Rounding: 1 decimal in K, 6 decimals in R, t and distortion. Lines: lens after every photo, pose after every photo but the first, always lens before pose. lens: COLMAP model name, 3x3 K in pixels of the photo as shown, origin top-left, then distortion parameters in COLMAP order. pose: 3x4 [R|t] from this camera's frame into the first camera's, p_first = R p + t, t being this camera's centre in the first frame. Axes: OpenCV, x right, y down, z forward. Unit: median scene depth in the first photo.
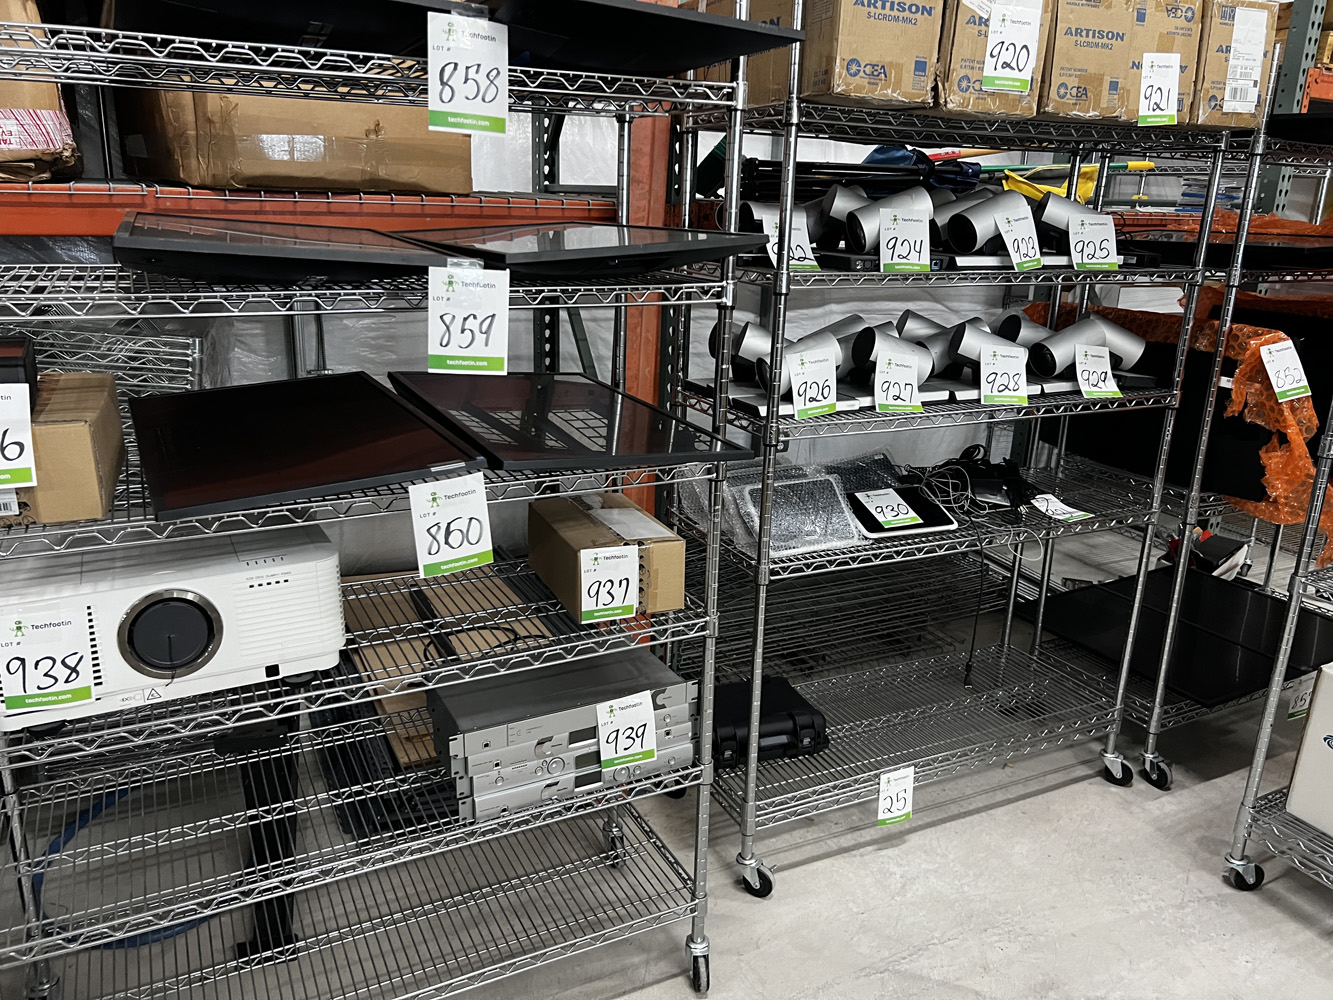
lens RADIAL K [[1016.5, 0, 666.9], [0, 1016.5, 498.2], [0, 0, 1]] dist [0.046466, -0.045870]
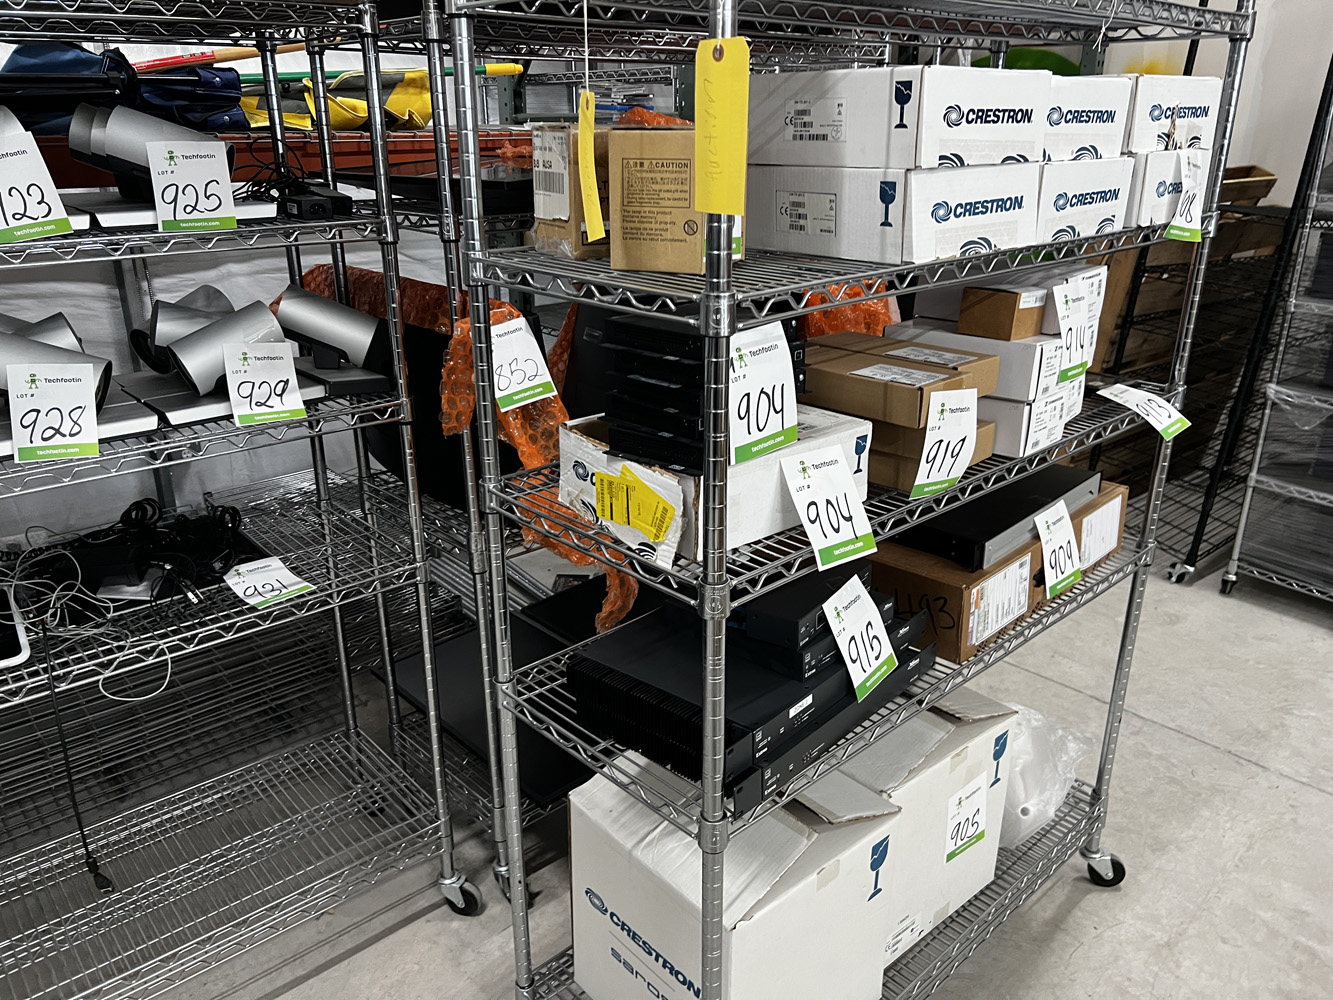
lens RADIAL K [[1016.5, 0, 666.3], [0, 1016.5, 502.6], [0, 0, 1]] dist [0.046466, -0.045870]
pose [[0.967102, -0.122986, 0.222684, 0.511716], [0.107018, 0.990832, 0.082454, -0.072906], [-0.230784, -0.055910, 0.971397, 0.289286]]
